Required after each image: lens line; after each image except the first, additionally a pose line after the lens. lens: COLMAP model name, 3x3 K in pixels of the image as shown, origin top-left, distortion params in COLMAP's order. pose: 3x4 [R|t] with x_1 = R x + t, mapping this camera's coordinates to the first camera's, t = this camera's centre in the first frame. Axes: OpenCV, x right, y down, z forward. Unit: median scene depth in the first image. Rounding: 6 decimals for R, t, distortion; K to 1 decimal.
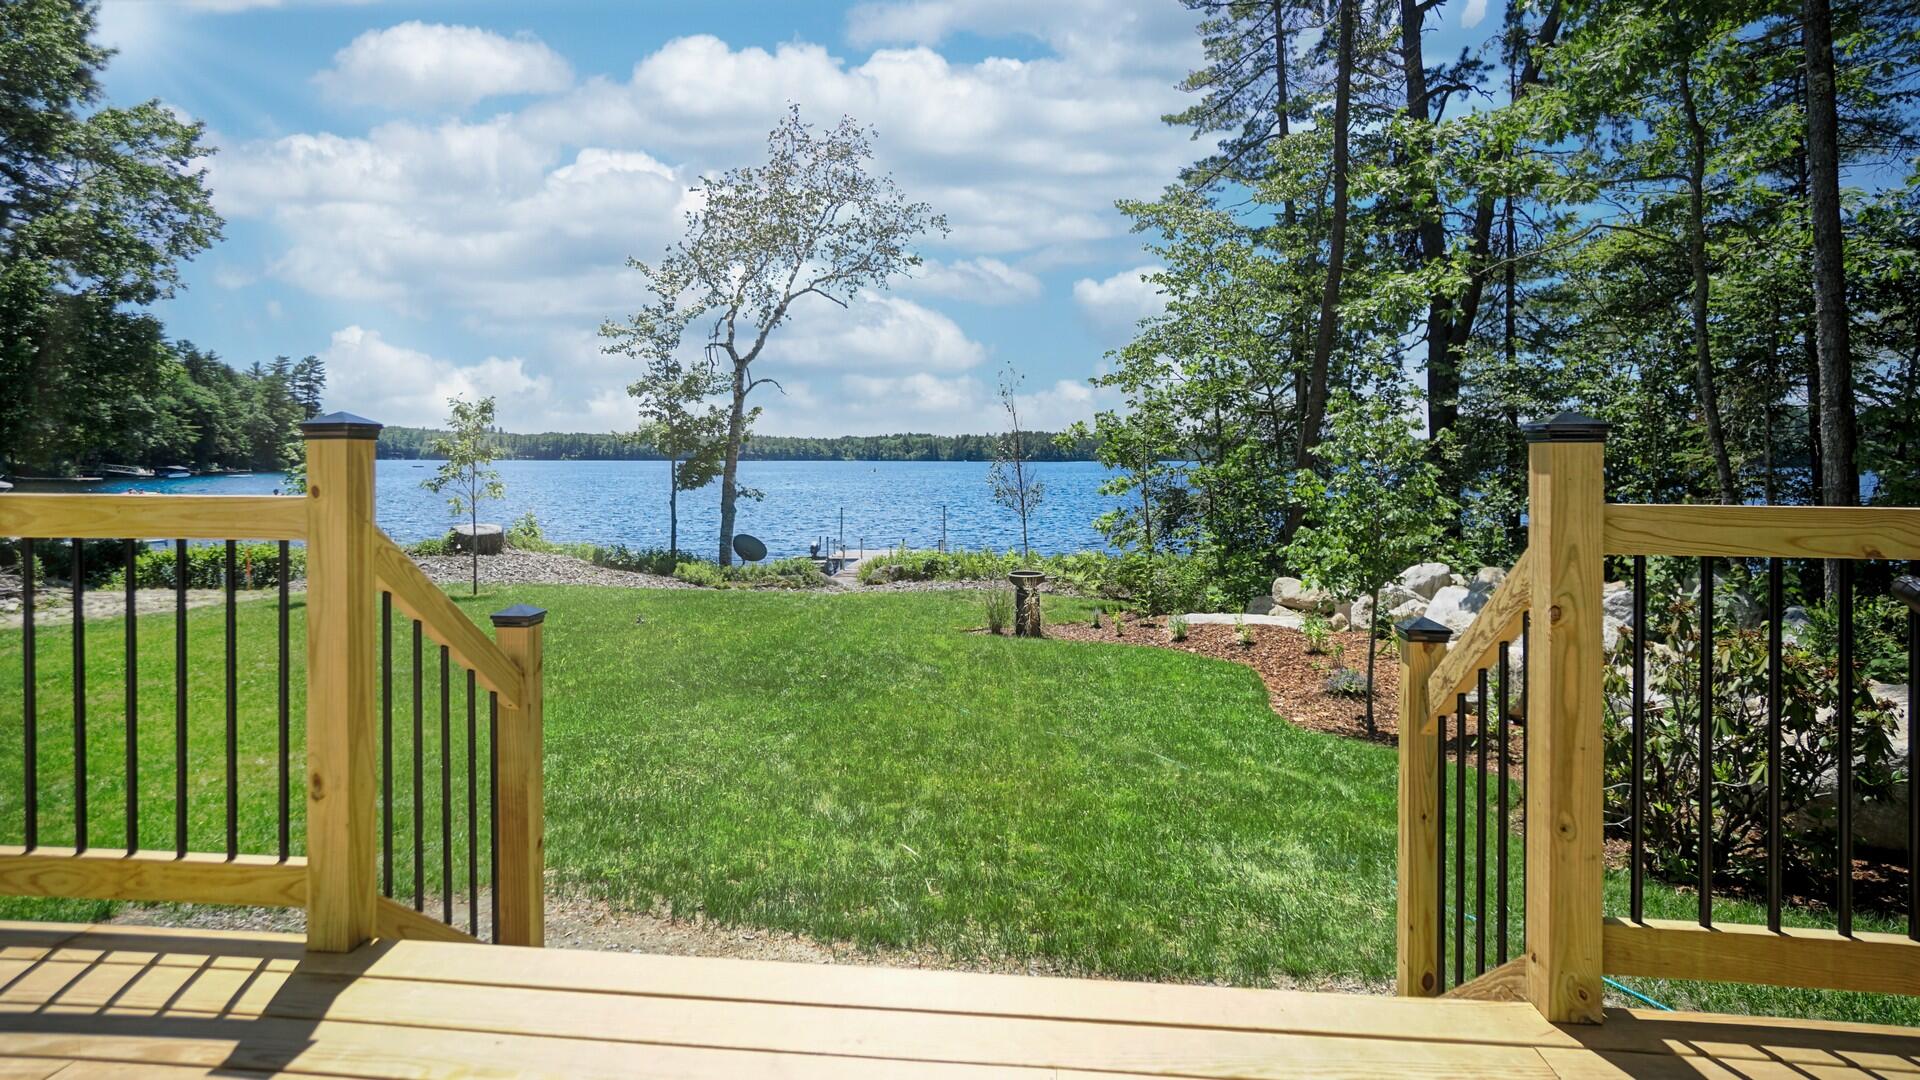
lens RADIAL K [[1069.5, 0, 956.4], [0, 1069.5, 480.0], [0, 0, 1]] dist [-0.004207, -0.000596]
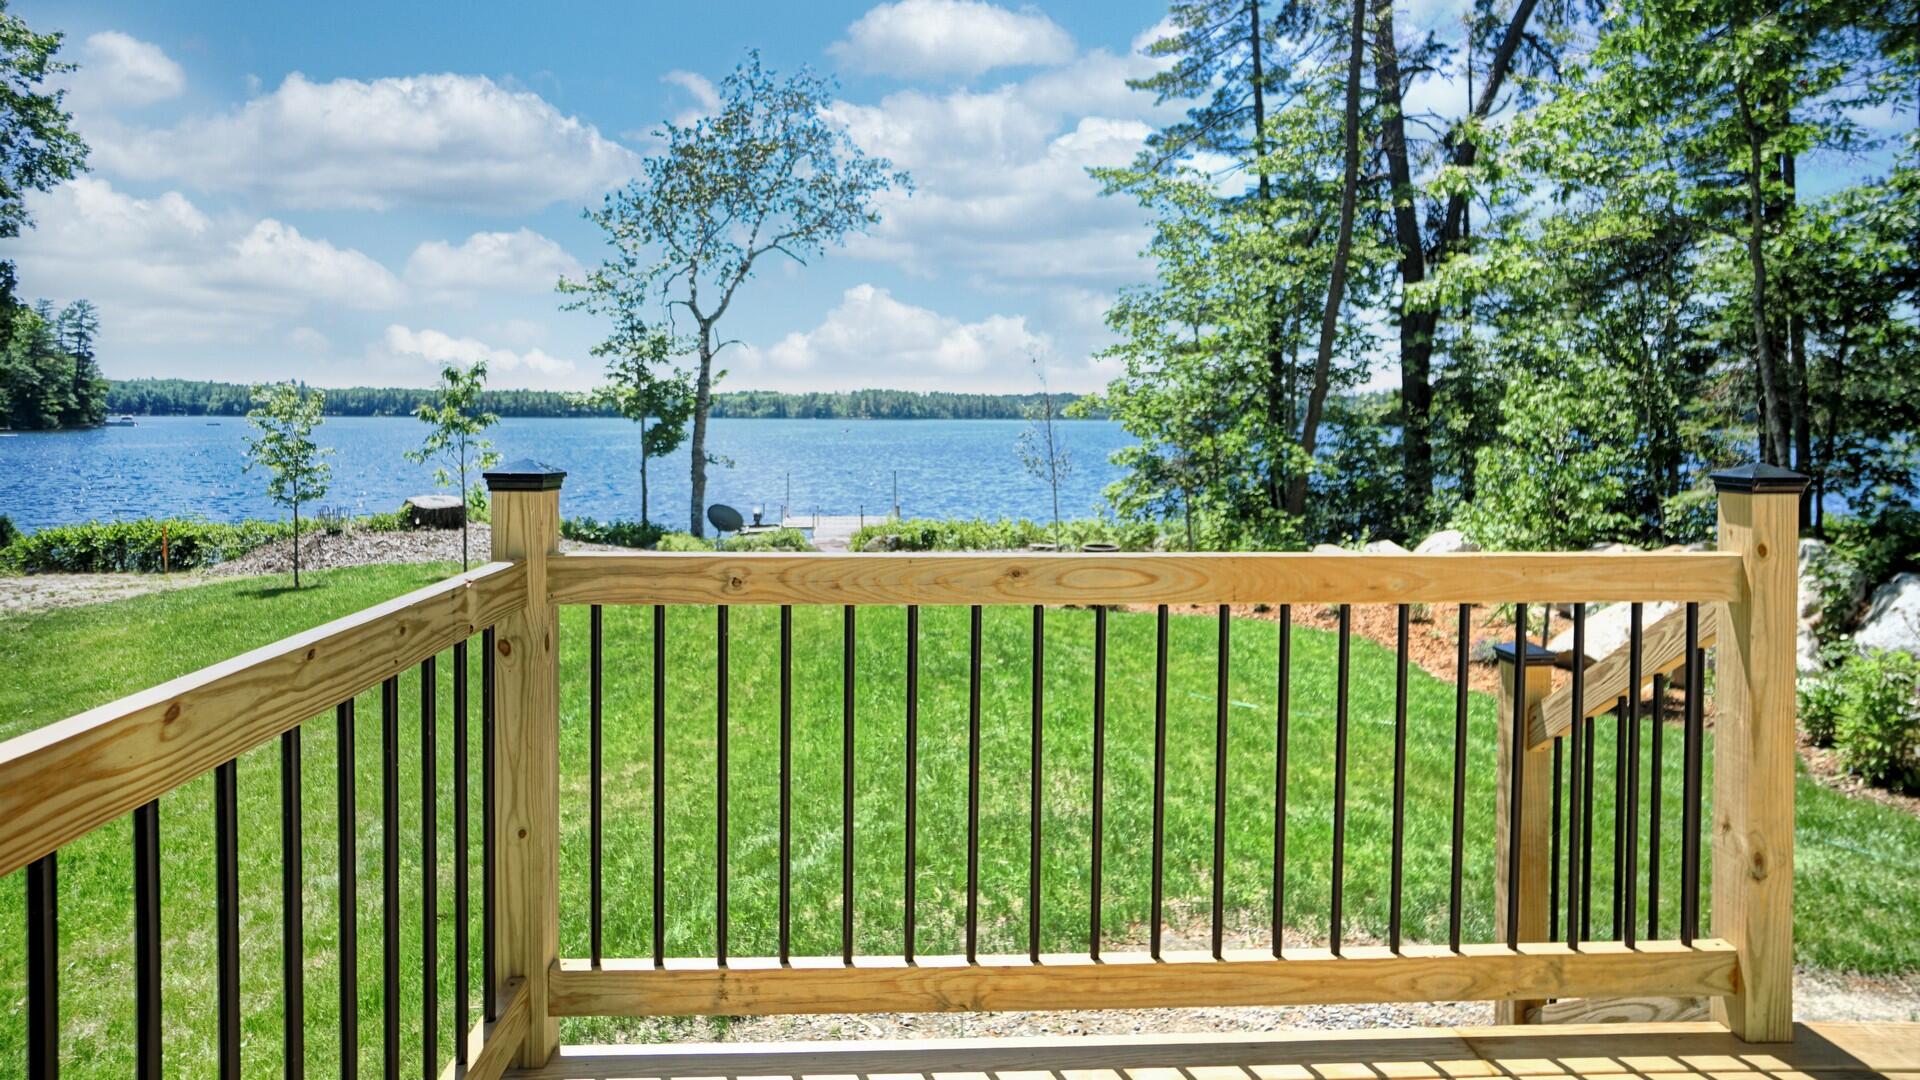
lens RADIAL K [[1083.5, 0, 963.9], [0, 1083.5, 471.1], [0, 0, 1]] dist [-0.019302, 0.020648]
pose [[0.988805, -0.004728, 0.149141, -0.119759], [0.000163, 0.999532, 0.030606, -0.007445], [-0.149216, -0.030239, 0.988342, 0.014885]]
